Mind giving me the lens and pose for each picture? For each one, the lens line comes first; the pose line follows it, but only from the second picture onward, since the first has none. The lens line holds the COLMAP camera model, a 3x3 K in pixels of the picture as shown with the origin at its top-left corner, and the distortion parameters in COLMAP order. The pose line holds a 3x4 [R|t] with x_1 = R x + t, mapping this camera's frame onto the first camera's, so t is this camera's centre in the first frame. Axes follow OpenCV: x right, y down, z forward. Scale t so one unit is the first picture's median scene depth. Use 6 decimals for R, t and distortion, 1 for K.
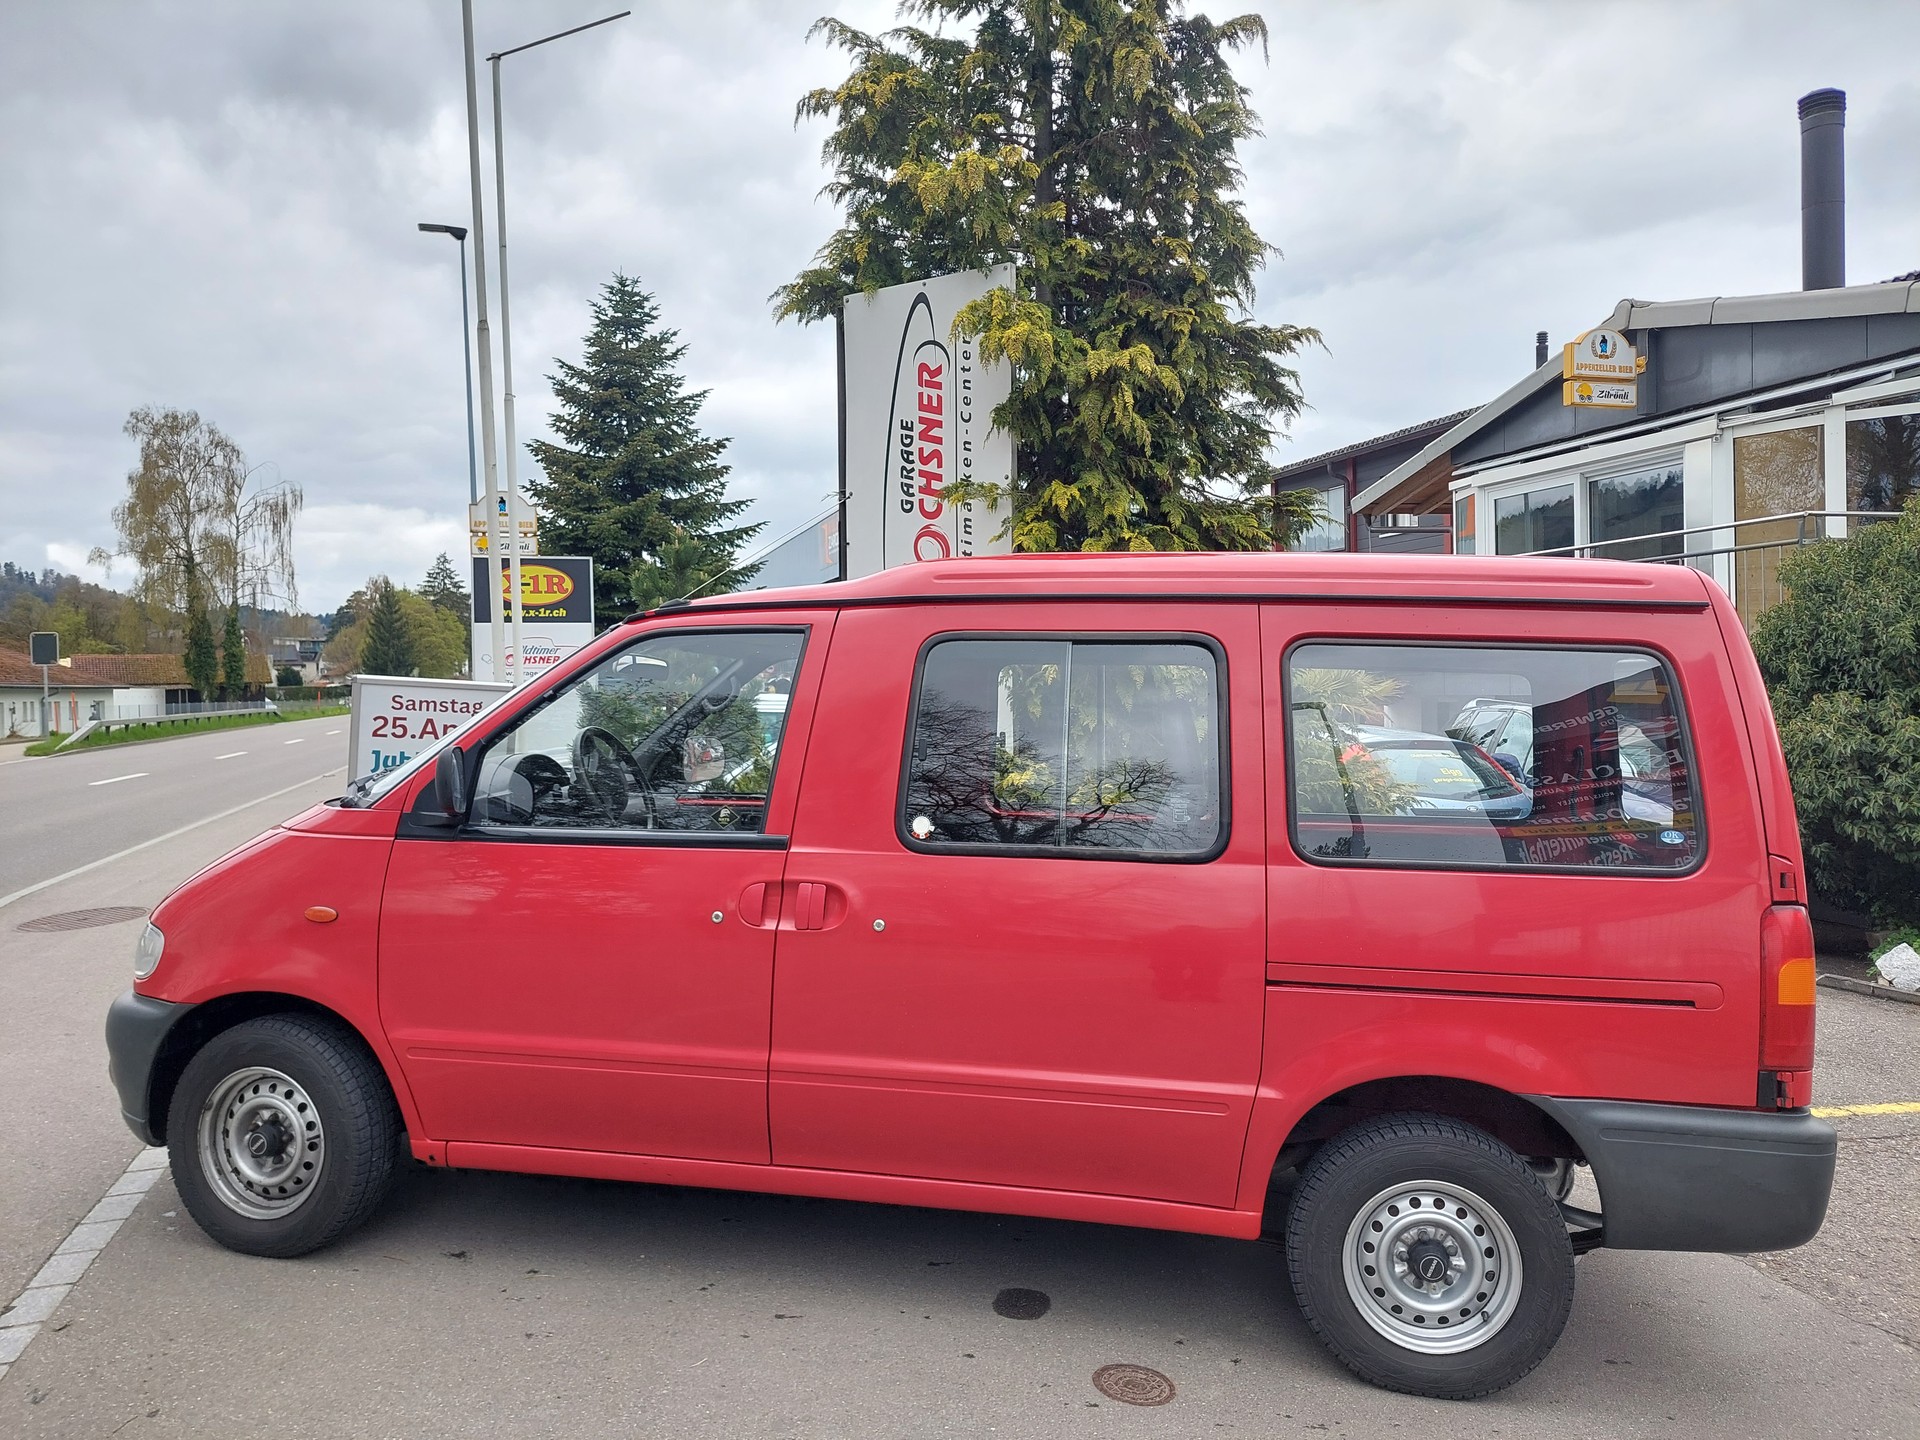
lens RADIAL K [[1407.5, 0, 965.5], [0, 1407.5, 725.5], [0, 0, 1]] dist [0.057232, -0.034101]
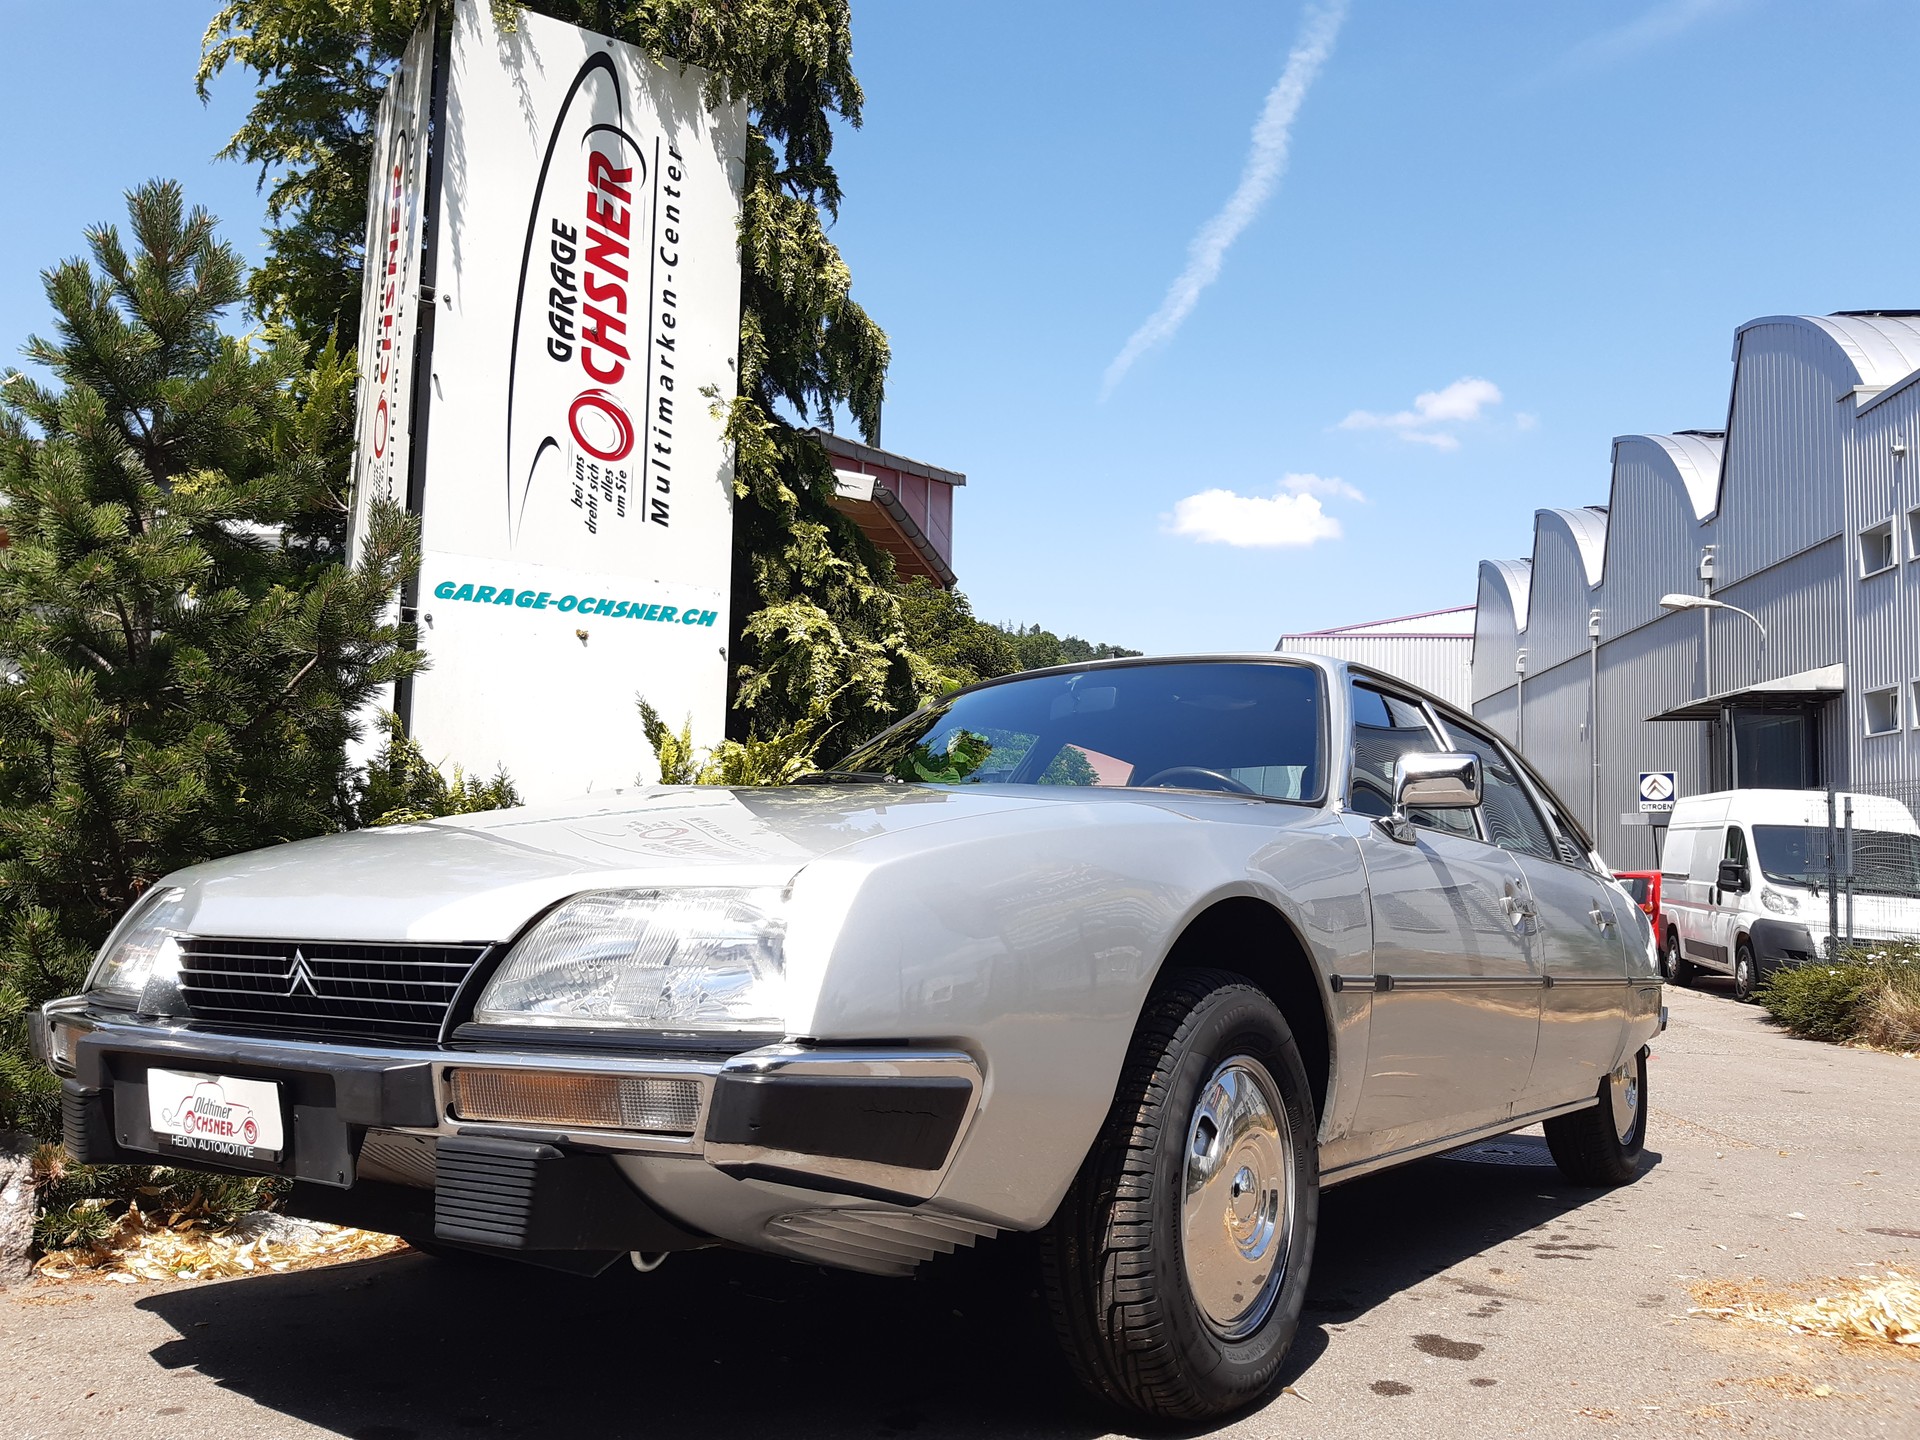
lens RADIAL K [[1518.5, 0, 1014.4], [0, 1518.5, 734.2], [0, 0, 1]] dist [0.060282, -0.097794]
pose [[0.375395, 0.098720, 0.921593, -0.282357], [0.002026, 0.994222, -0.107325, 0.045070], [-0.926863, 0.042157, 0.373026, 0.264365]]
